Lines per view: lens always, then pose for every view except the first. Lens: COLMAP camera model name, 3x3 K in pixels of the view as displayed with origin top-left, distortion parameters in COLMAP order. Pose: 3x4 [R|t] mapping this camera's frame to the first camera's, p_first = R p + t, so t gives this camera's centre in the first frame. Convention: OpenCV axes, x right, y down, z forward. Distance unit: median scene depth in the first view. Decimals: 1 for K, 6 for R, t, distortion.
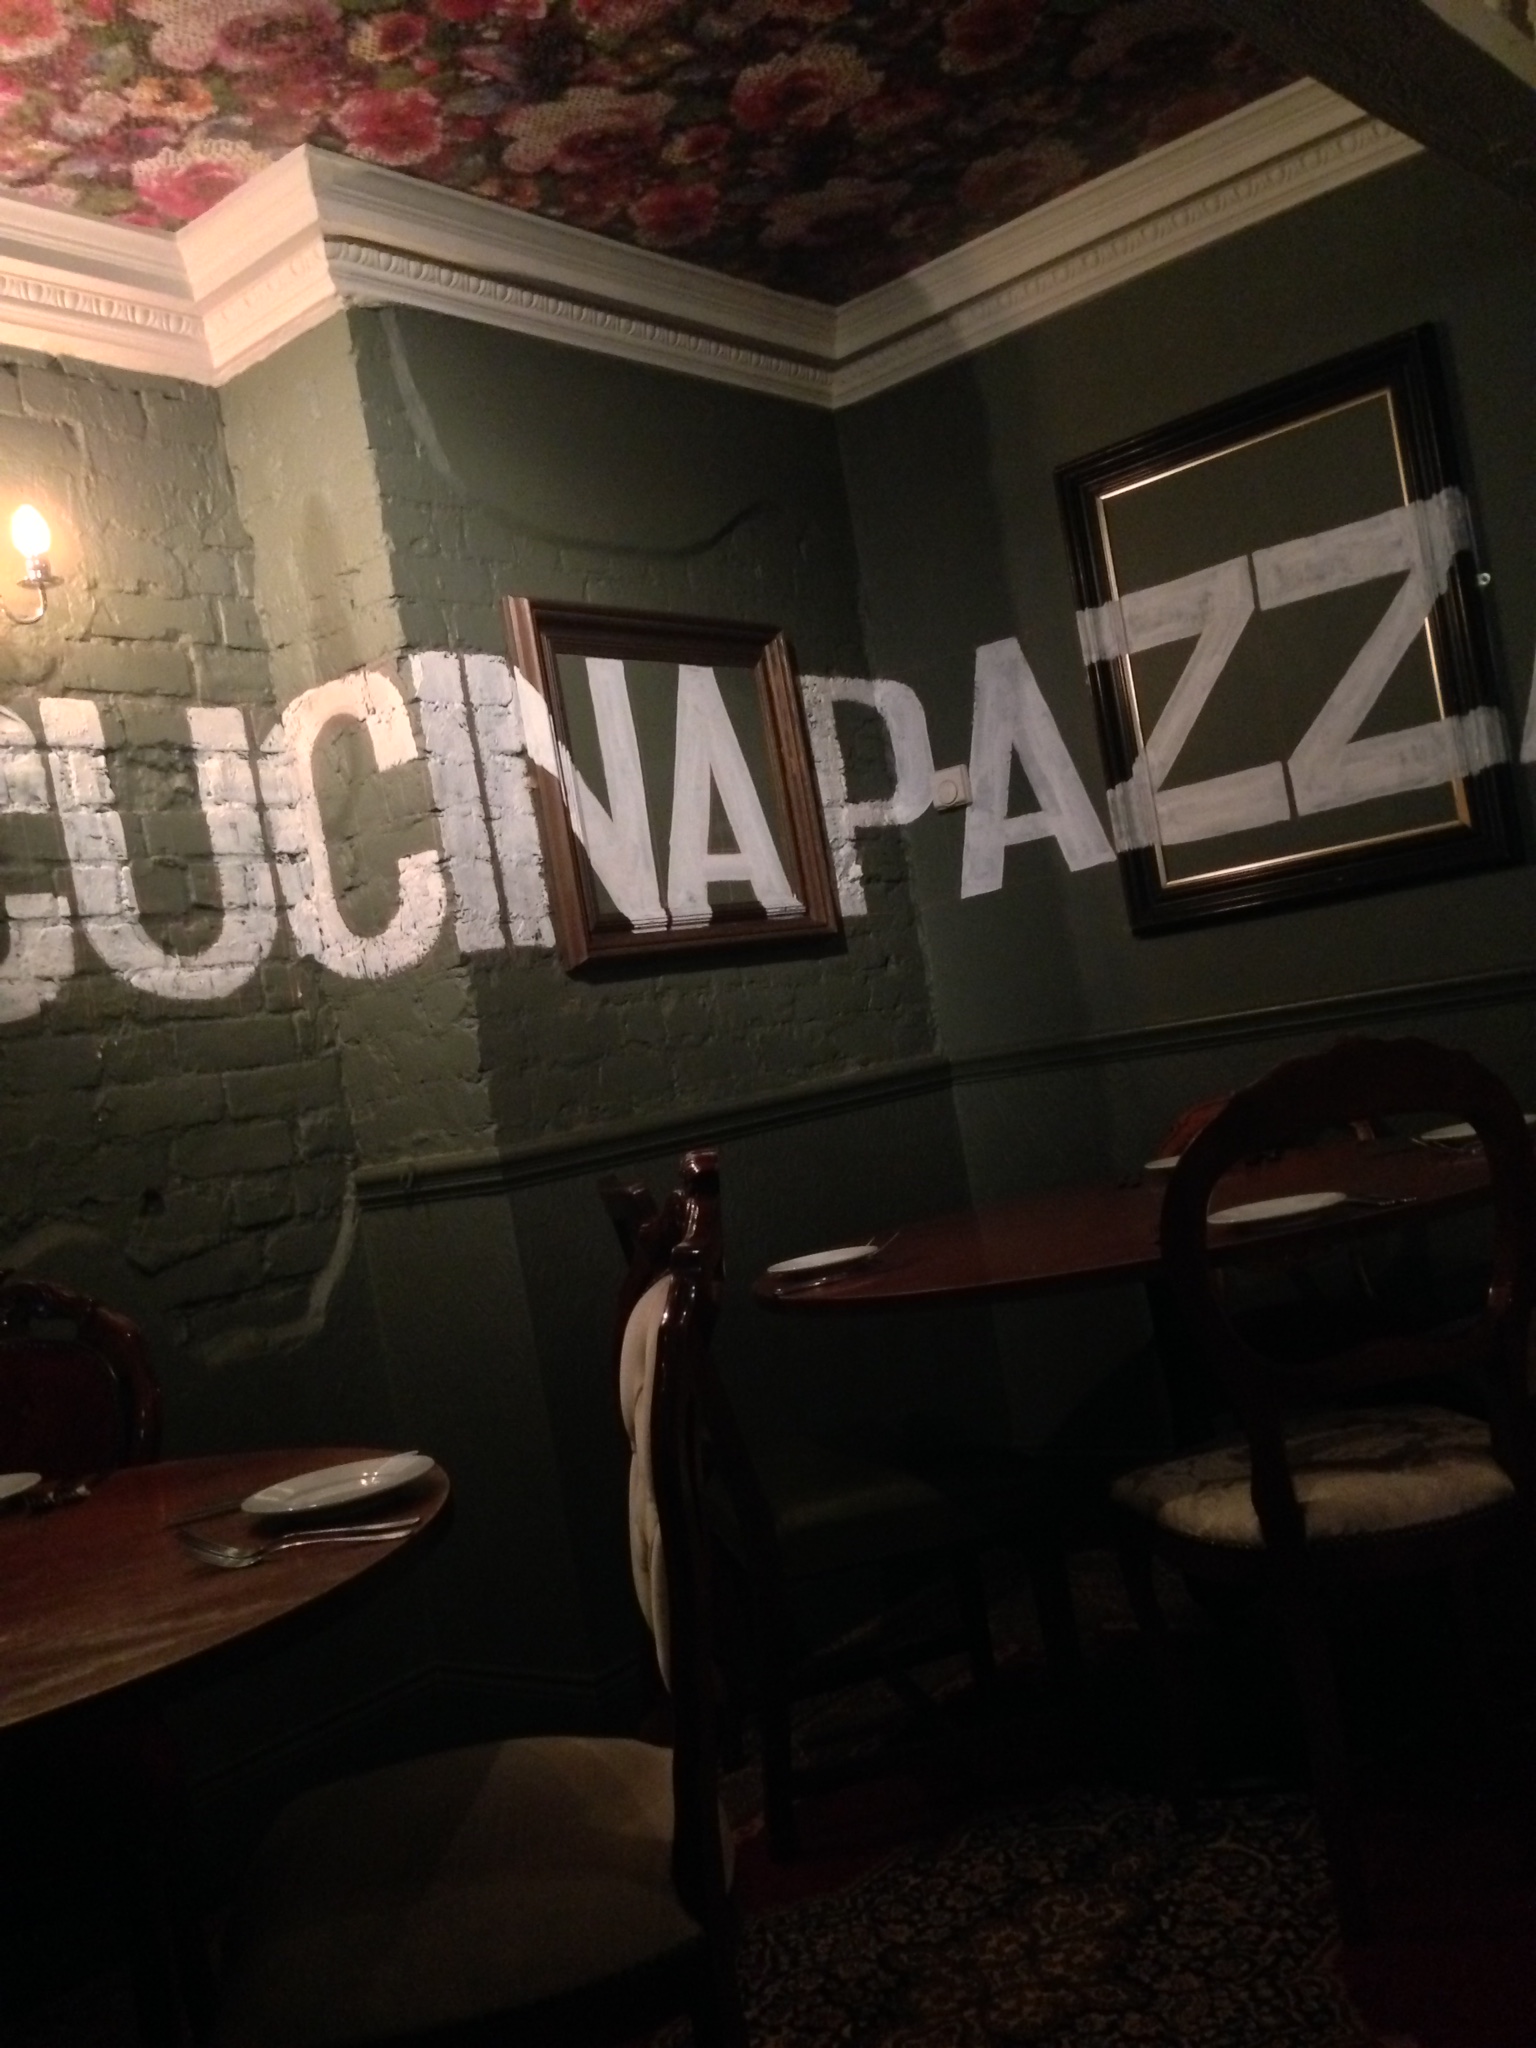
lens RADIAL K [[1878.4, 0, 760.6], [0, 1878.4, 1026.3], [0, 0, 1]] dist [0.152274, -0.274854]
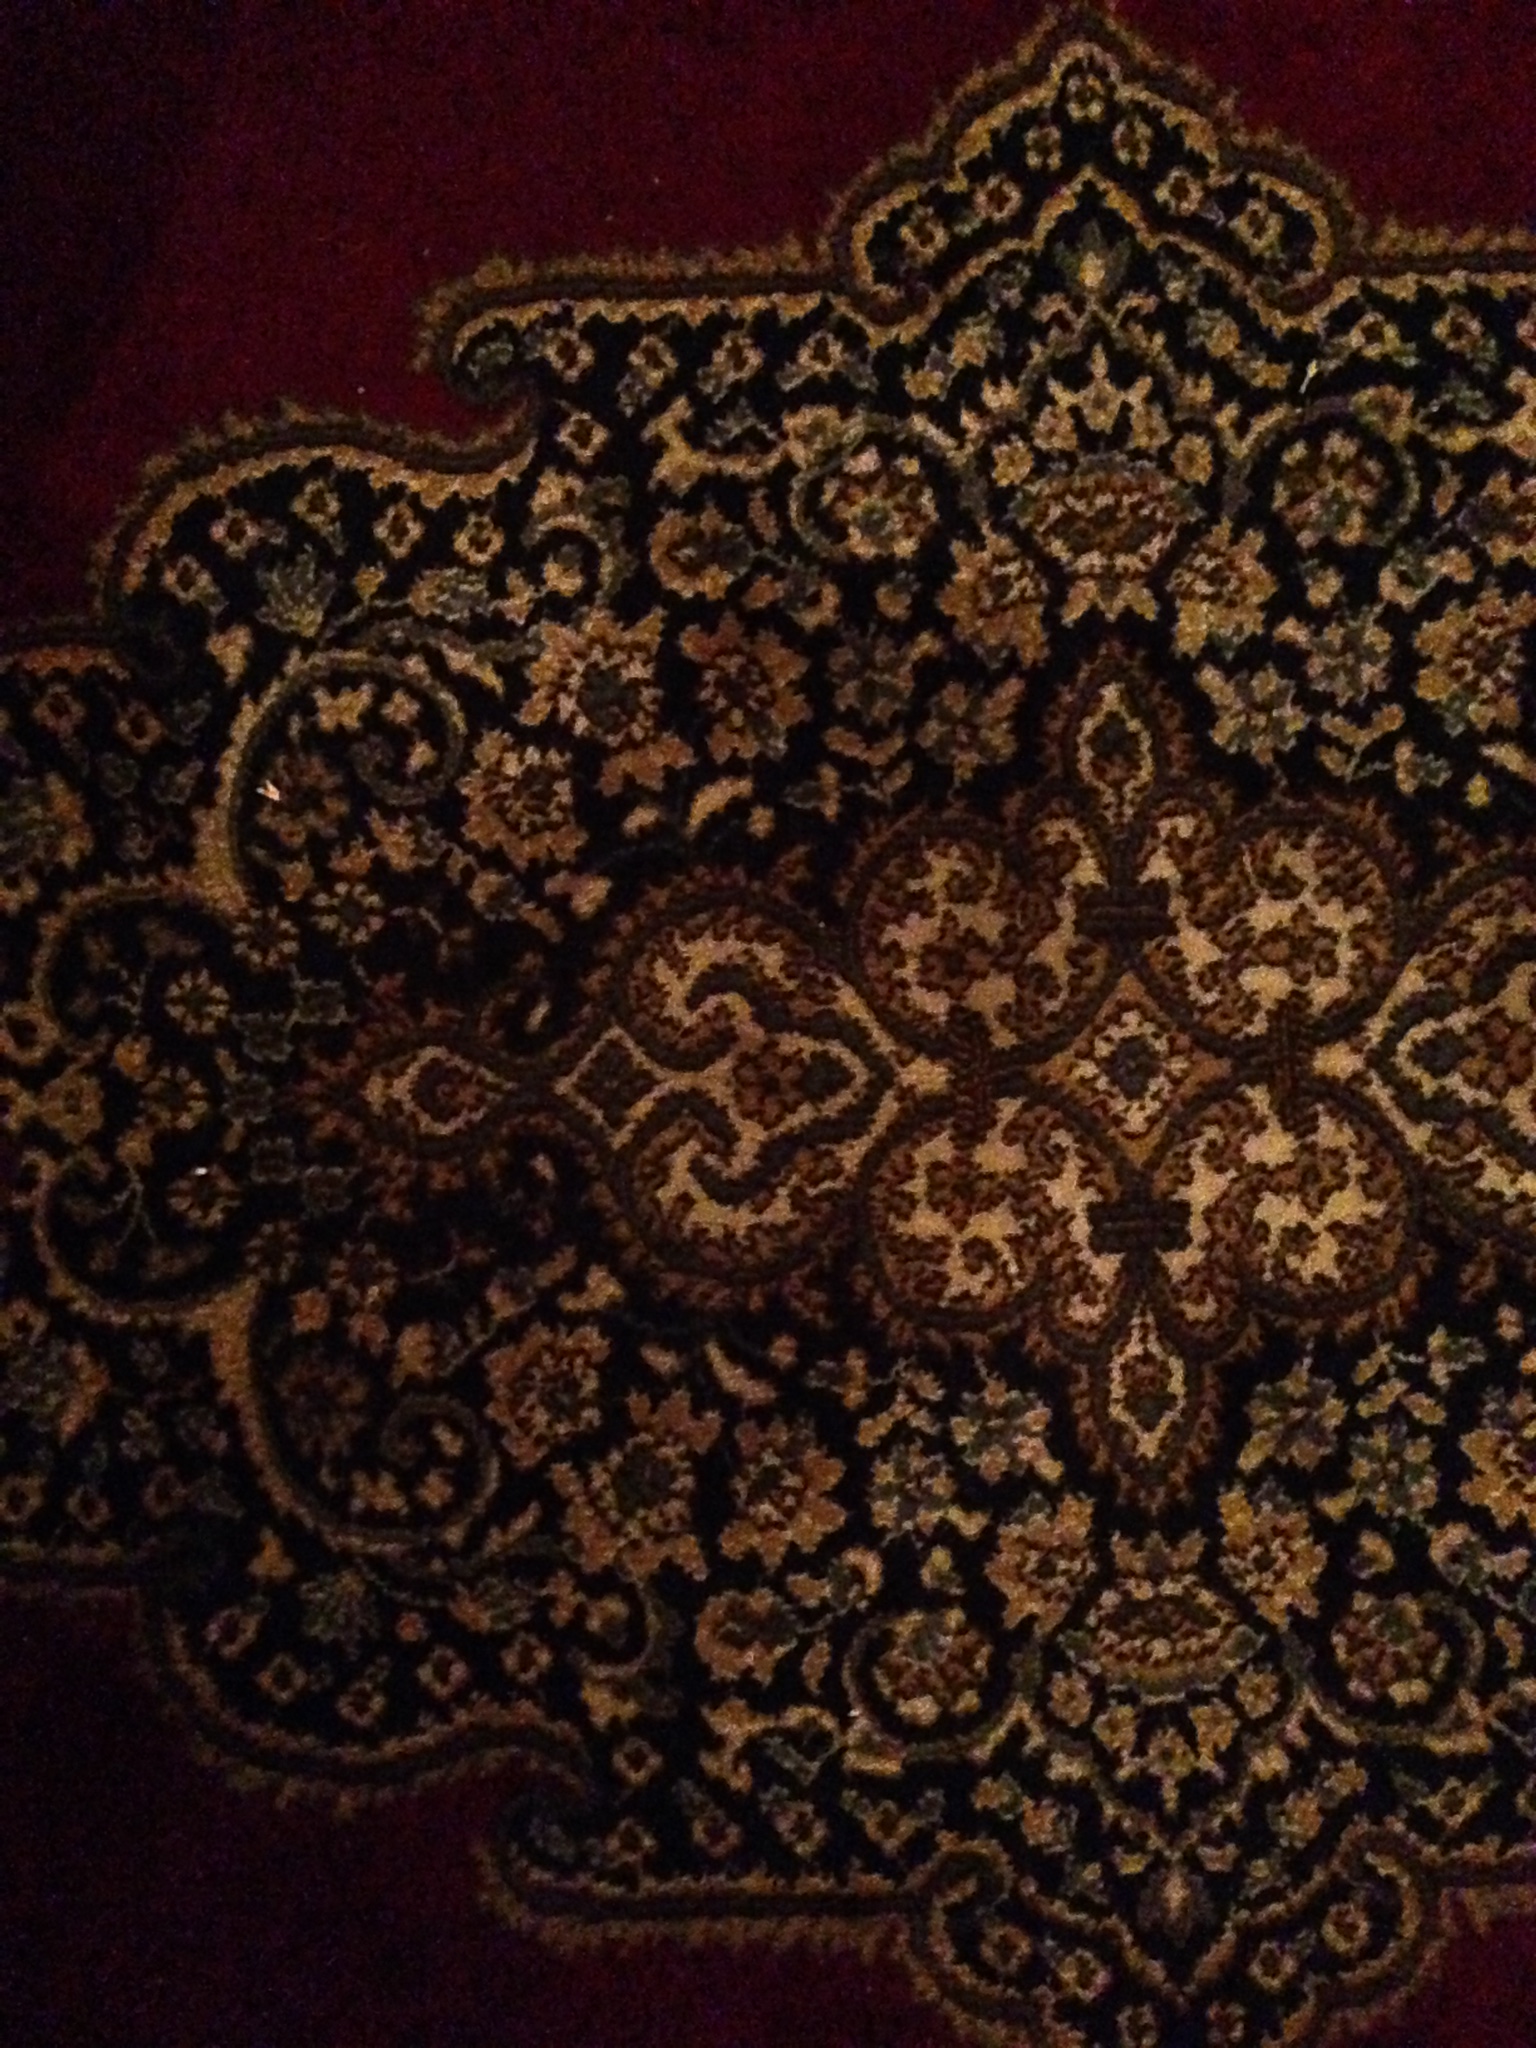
lens RADIAL K [[1878.4, 0, 760.6], [0, 1878.4, 1026.3], [0, 0, 1]] dist [0.152274, -0.274854]
pose [[-0.656852, -0.731292, 0.183732, 0.113065], [0.091817, 0.164283, 0.982131, 0.140621], [-0.748409, 0.661984, -0.040764, 1.028897]]
